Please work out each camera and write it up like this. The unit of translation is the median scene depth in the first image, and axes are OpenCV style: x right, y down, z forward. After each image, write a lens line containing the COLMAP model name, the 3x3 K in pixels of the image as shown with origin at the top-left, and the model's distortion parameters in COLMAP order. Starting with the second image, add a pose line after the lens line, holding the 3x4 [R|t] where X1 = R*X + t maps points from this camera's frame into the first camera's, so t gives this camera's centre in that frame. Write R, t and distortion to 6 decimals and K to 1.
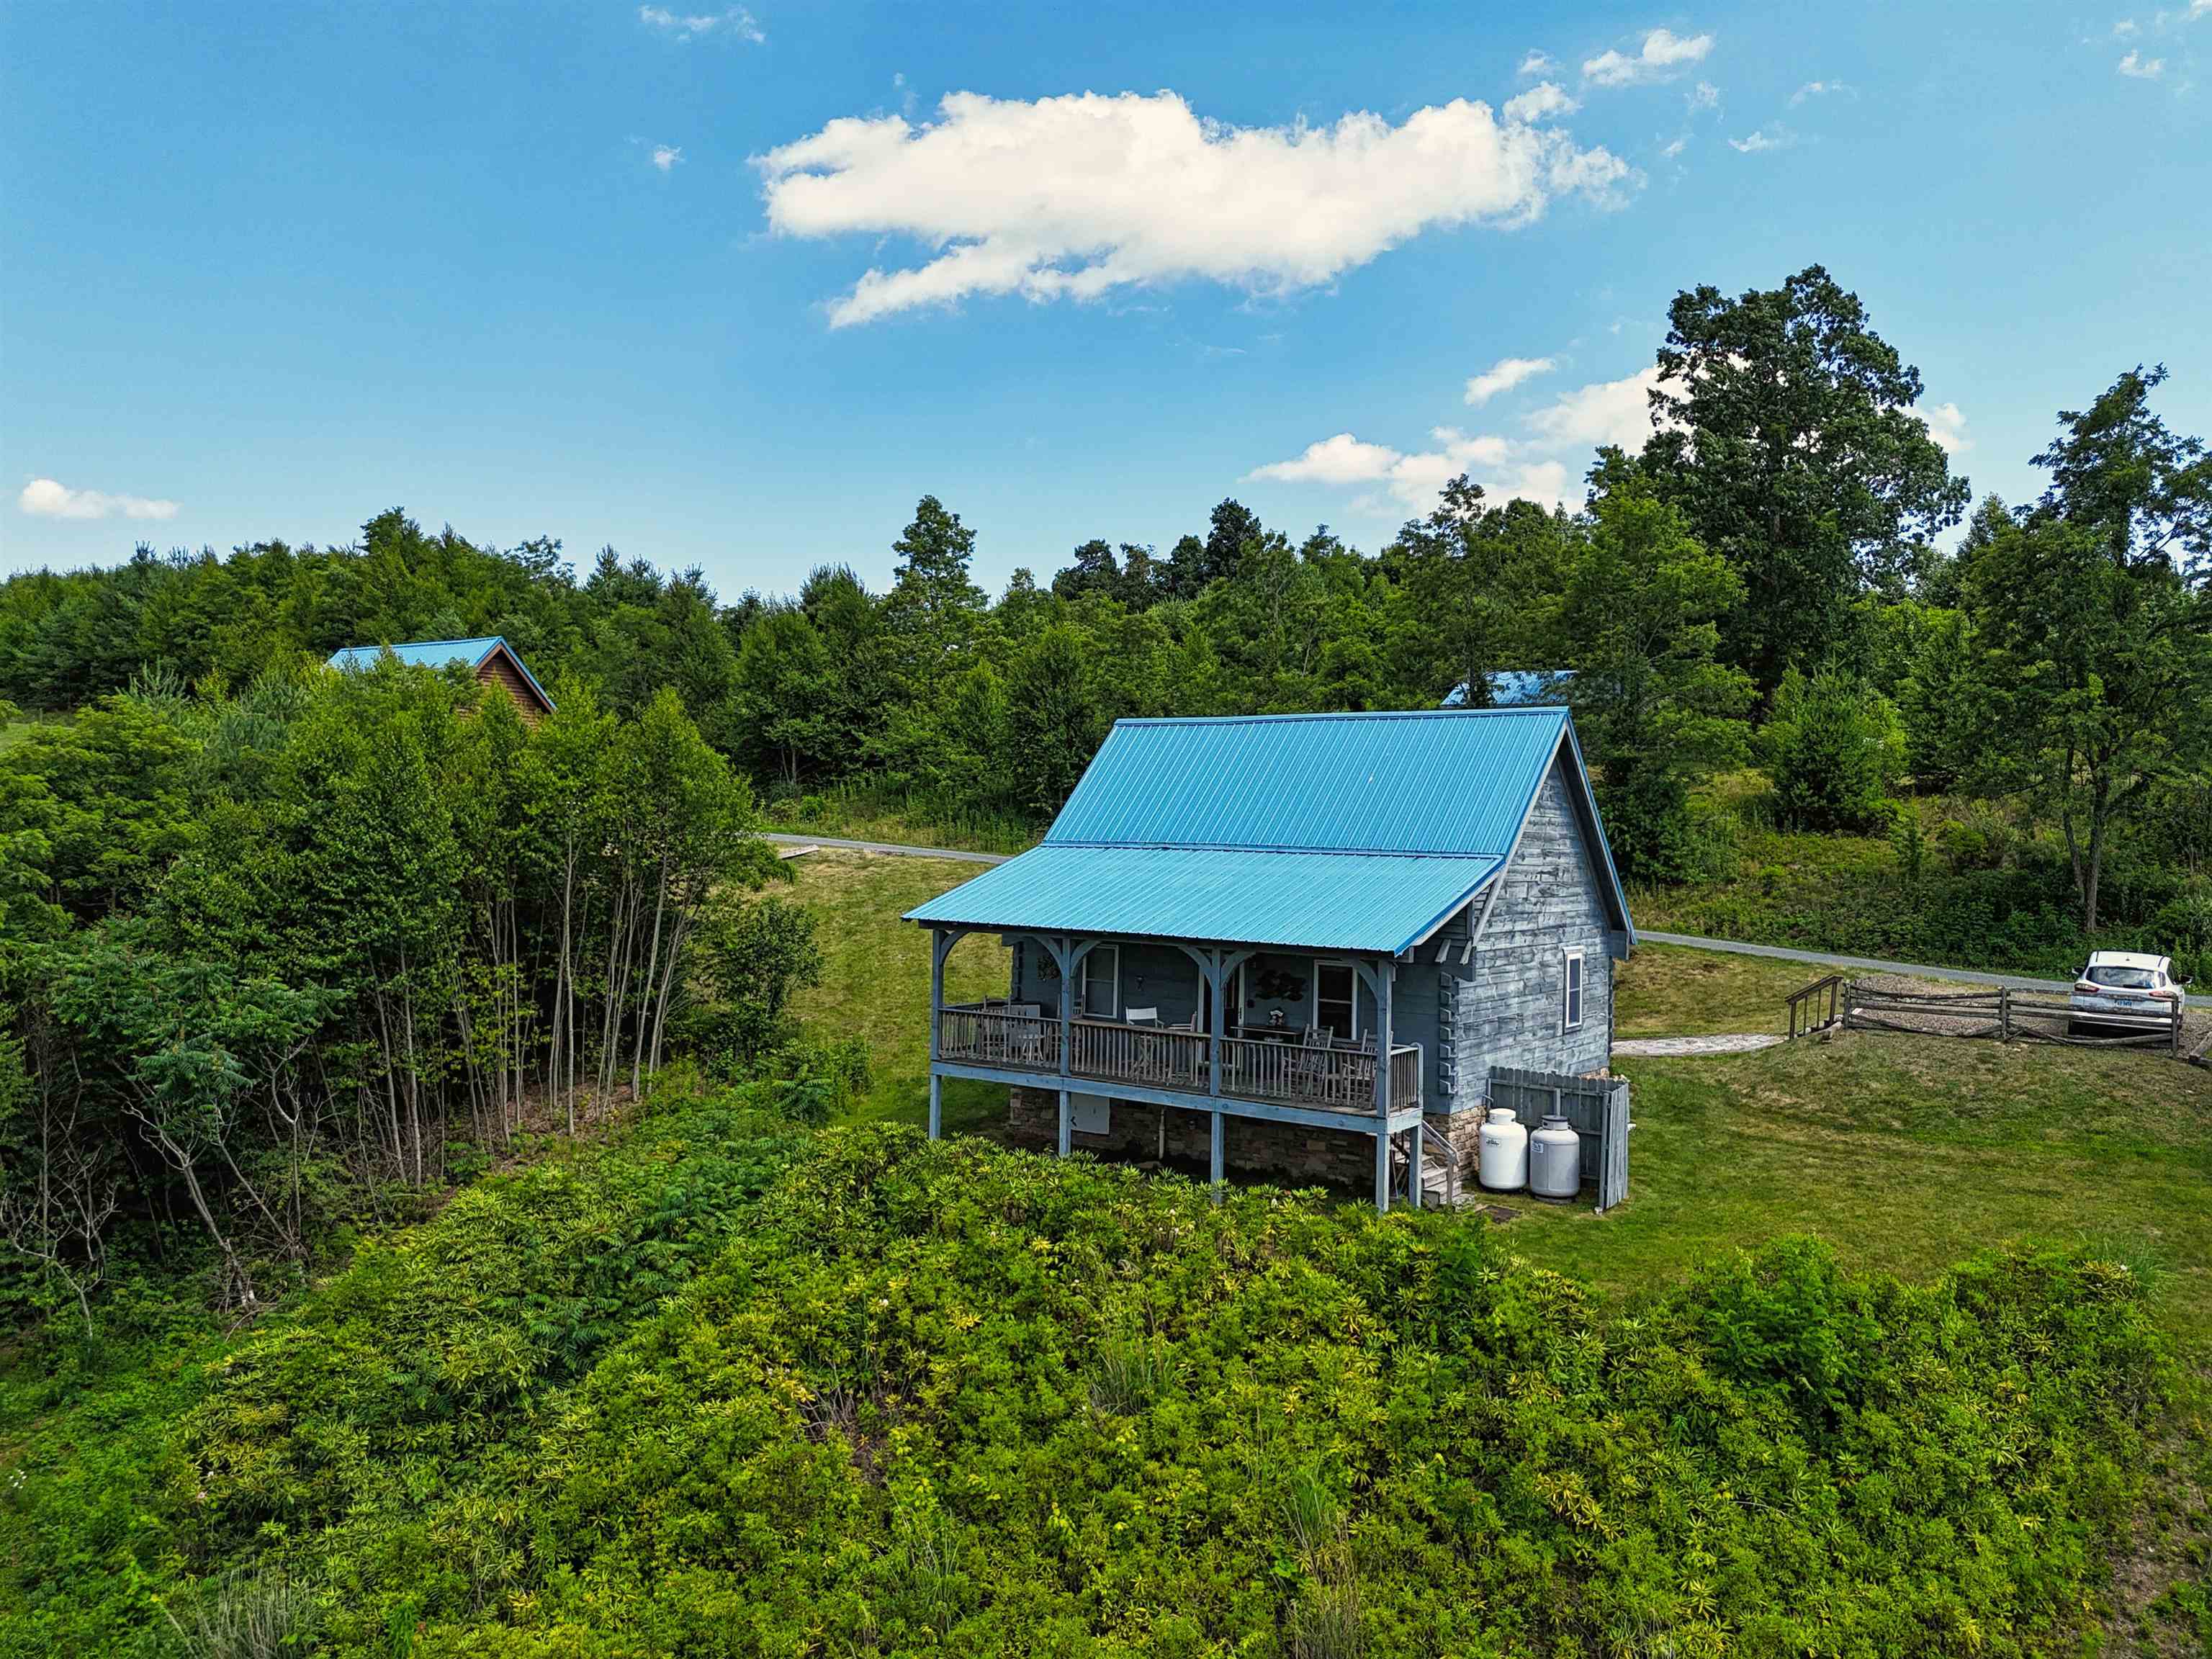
lens RADIAL K [[1647.2, 0, 1118.4], [0, 1647.2, 828.1], [0, 0, 1]] dist [0.072416, -0.079735]
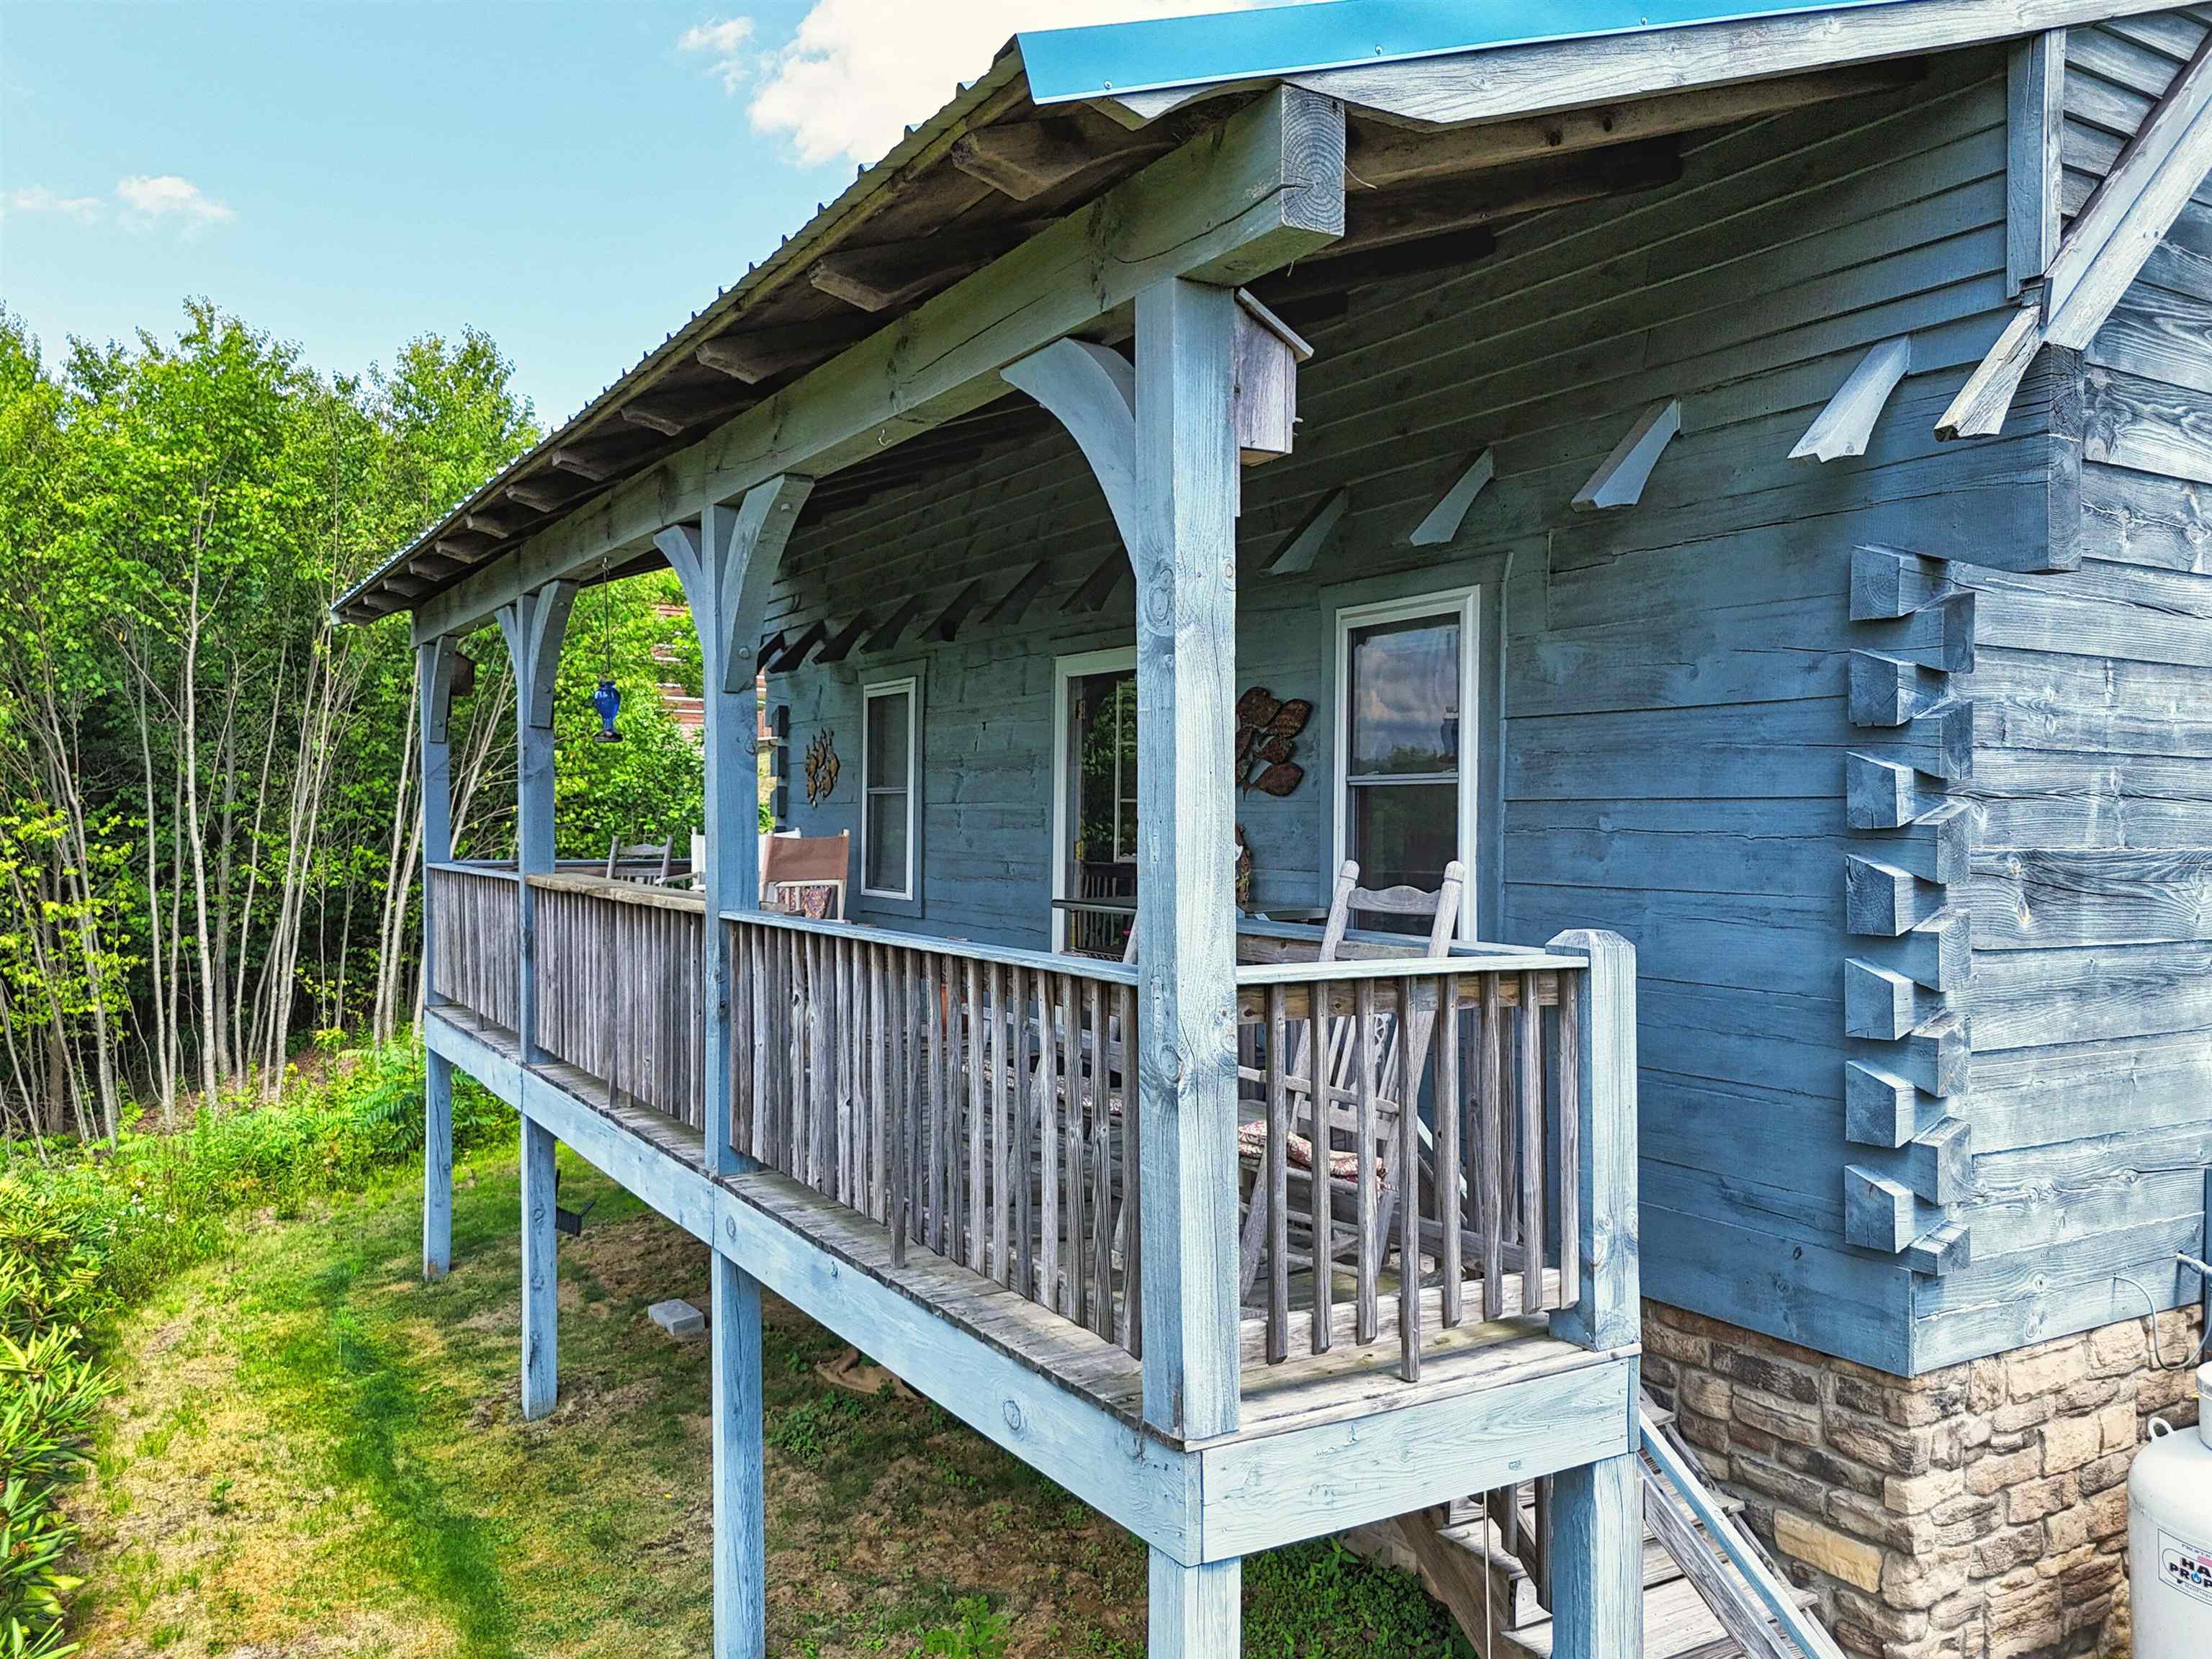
lens RADIAL K [[1658.6, 0, 1110.5], [0, 1658.6, 841.4], [0, 0, 1]] dist [0.062229, -0.061698]
pose [[0.909500, -0.009297, -0.415600, 0.184741], [0.013136, 0.999893, 0.006381, 0.108750], [0.415497, -0.011263, 0.909525, 0.756683]]
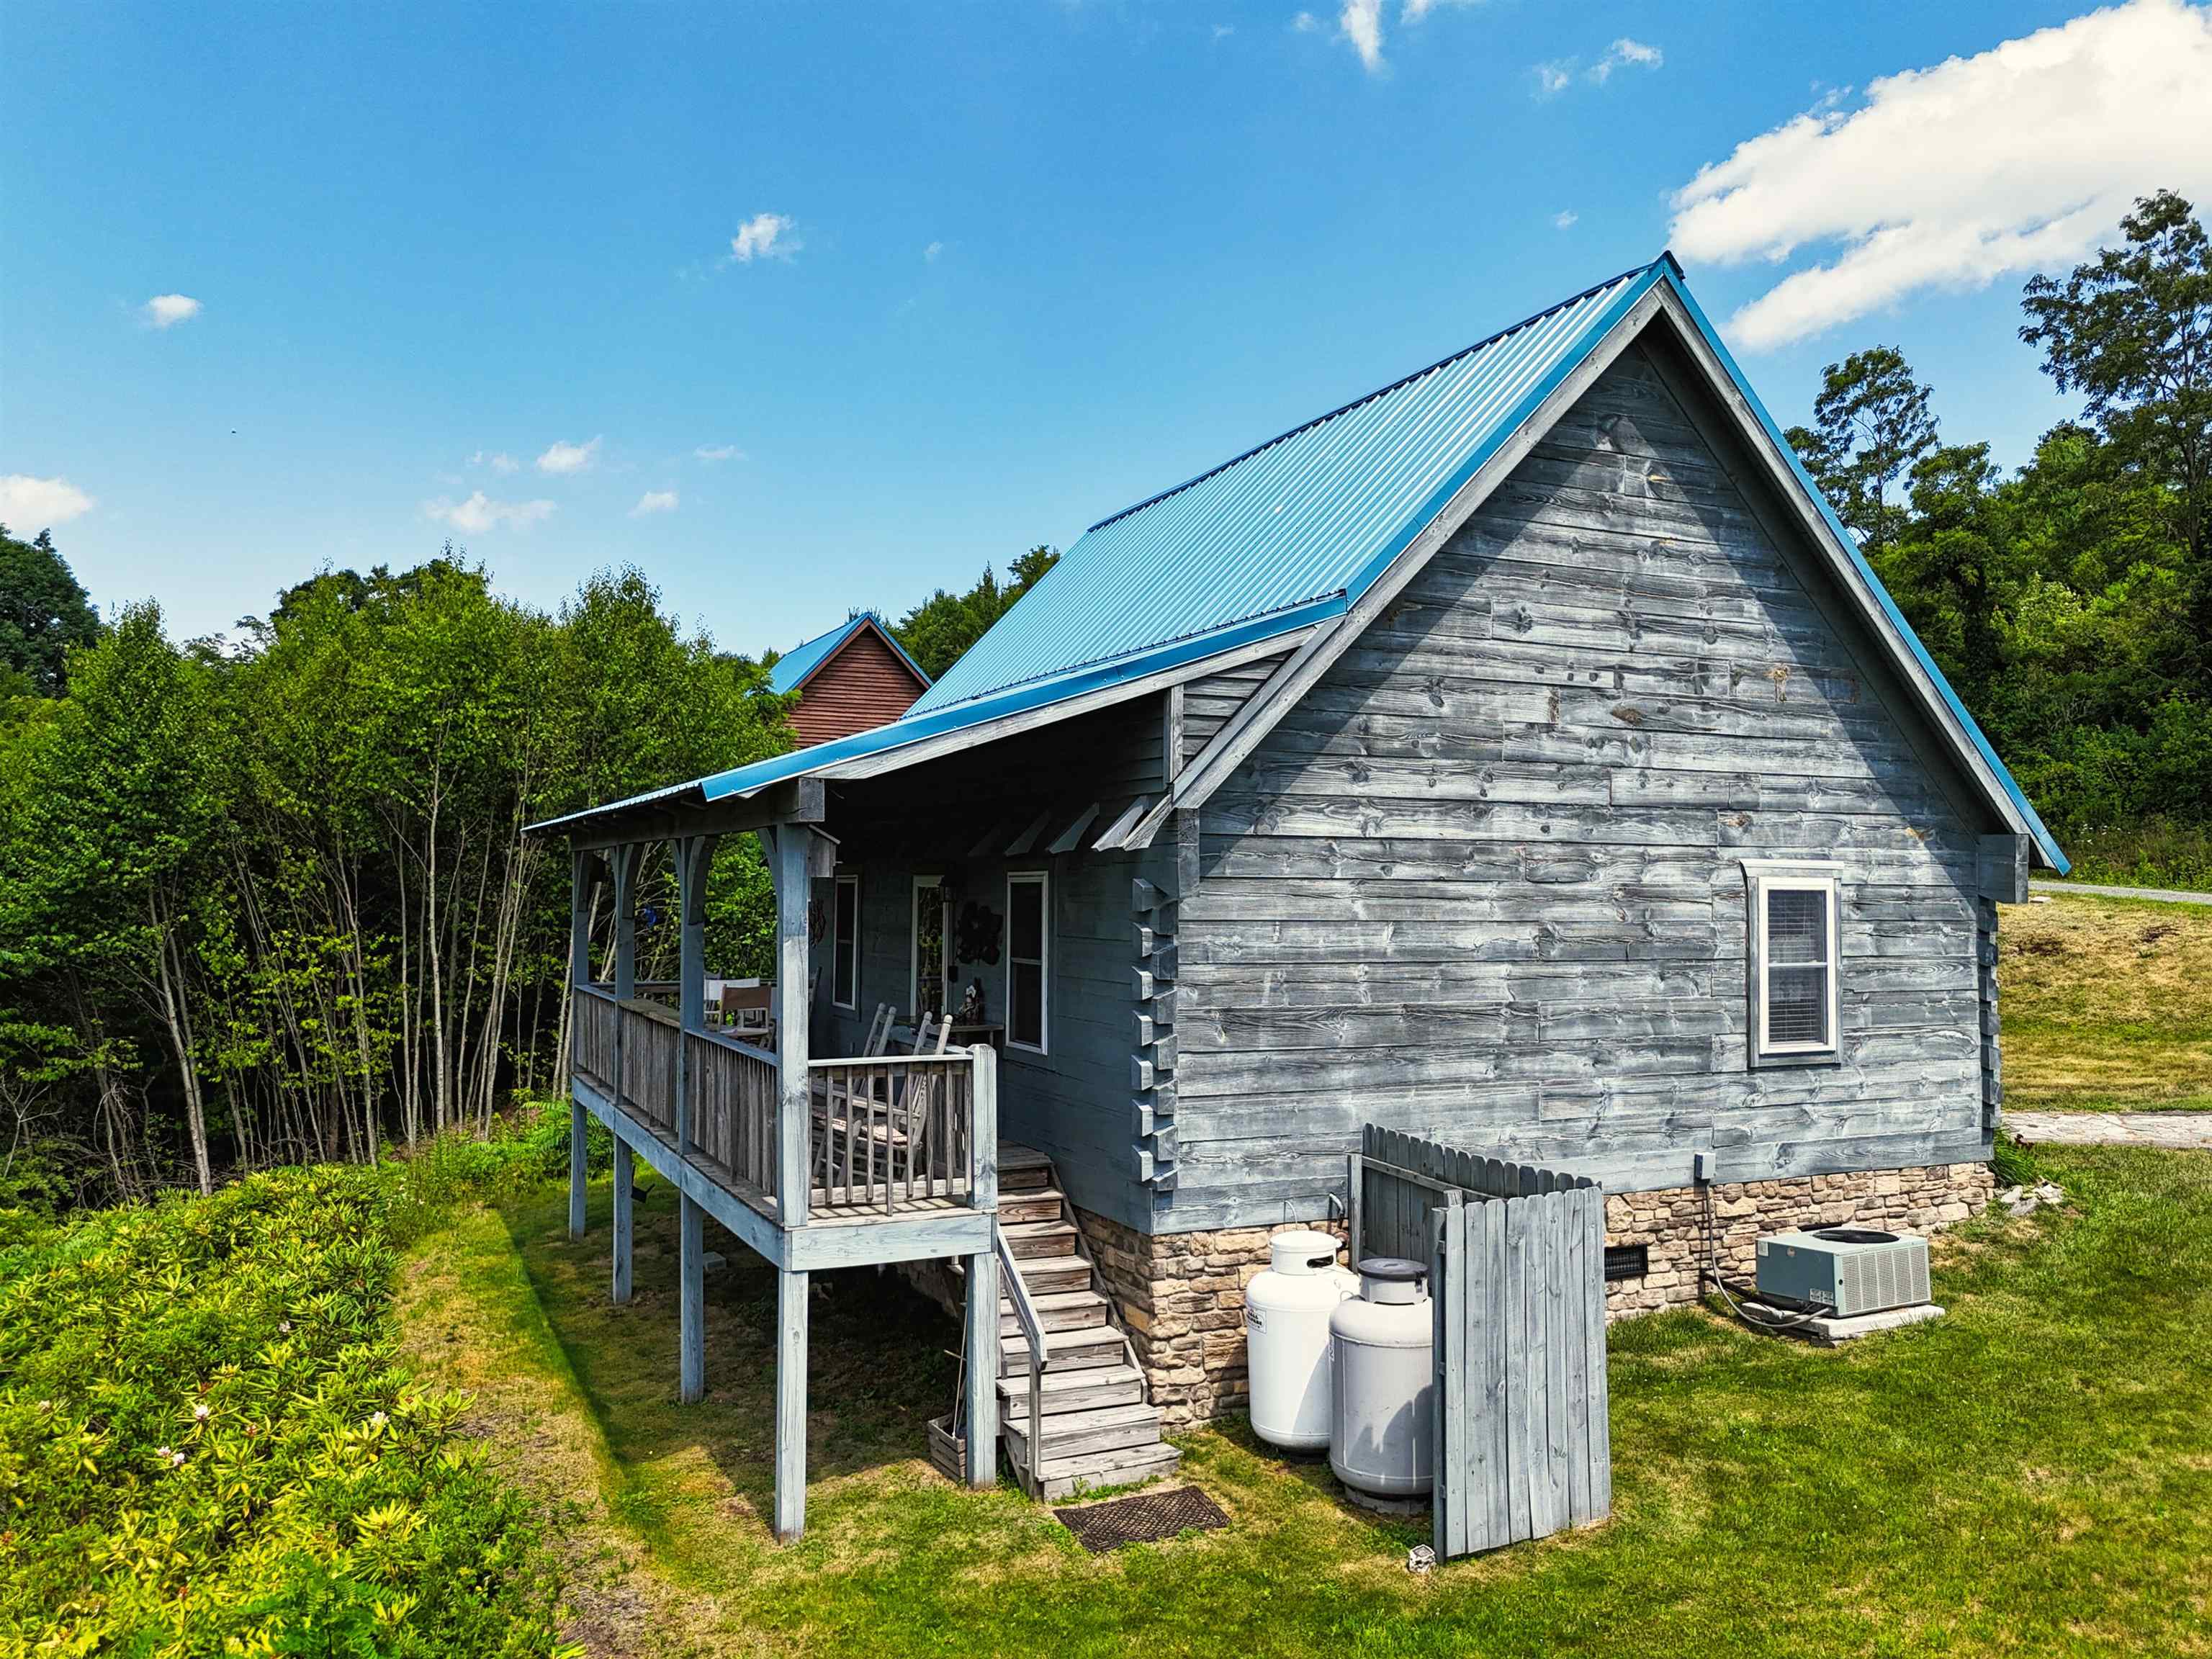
lens RADIAL K [[1647.2, 0, 1118.4], [0, 1647.2, 828.1], [0, 0, 1]] dist [0.072416, -0.079735]
pose [[0.862835, -0.035893, -0.504210, 0.370853], [0.015212, 0.998868, -0.045073, 0.087243], [0.505257, 0.031220, 0.862404, 0.607551]]
